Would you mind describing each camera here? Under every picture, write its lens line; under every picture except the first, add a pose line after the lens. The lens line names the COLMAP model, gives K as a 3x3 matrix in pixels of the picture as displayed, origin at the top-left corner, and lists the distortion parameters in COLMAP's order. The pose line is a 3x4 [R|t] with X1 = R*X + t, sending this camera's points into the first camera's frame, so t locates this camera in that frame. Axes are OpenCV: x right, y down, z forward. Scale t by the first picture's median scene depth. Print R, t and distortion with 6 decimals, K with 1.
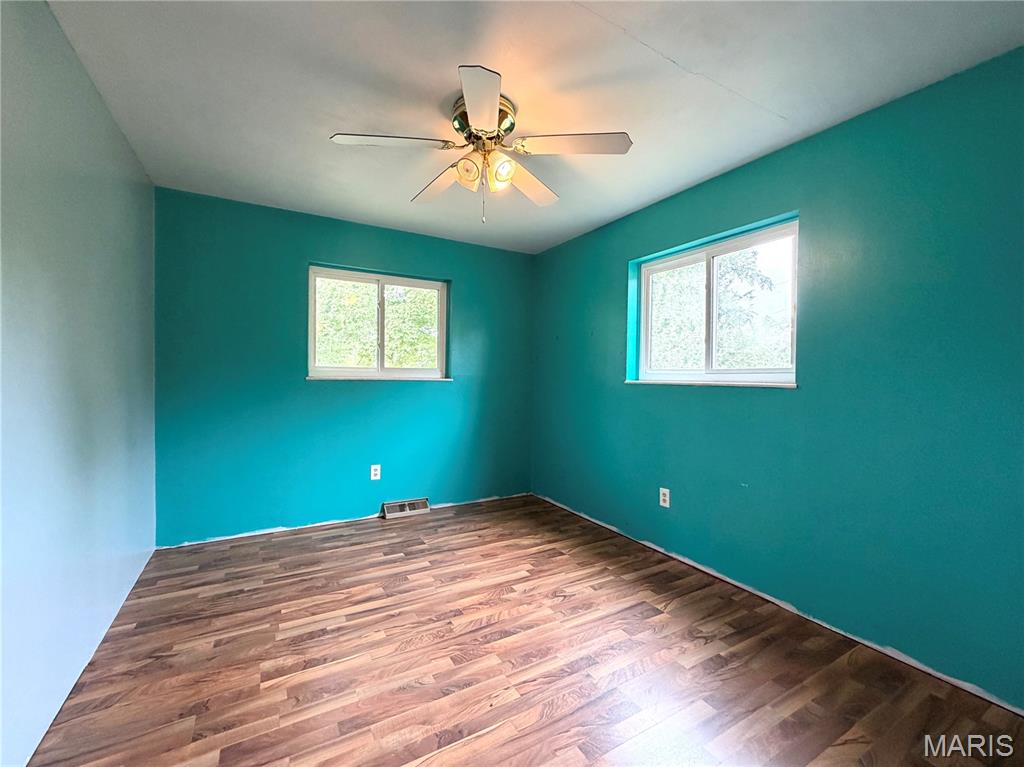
lens RADIAL K [[429.2, 0, 507.3], [0, 429.2, 383.3], [0, 0, 1]] dist [0.002117, -0.000446]
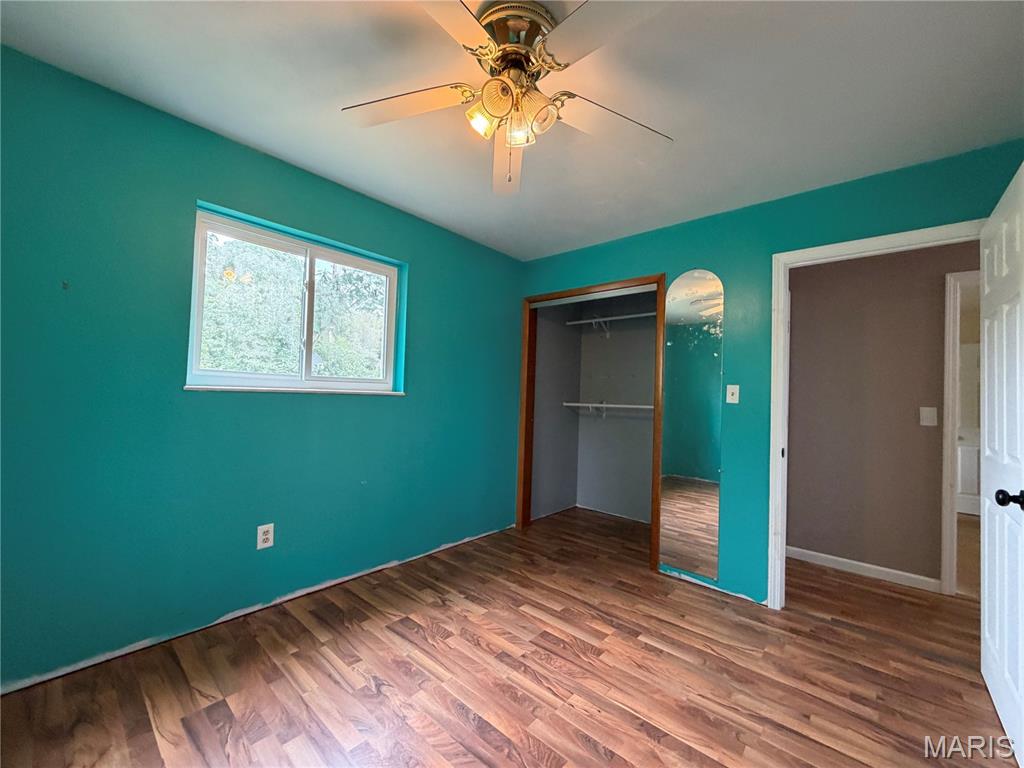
lens RADIAL K [[409.3, 0, 510.3], [0, 409.3, 382.8], [0, 0, 1]] dist [0.000089, 0.000217]
pose [[-0.316736, 0.002917, 0.948509, -0.605896], [-0.024040, 0.999649, -0.011101, -0.021005], [-0.948209, -0.026318, -0.316555, 1.021284]]
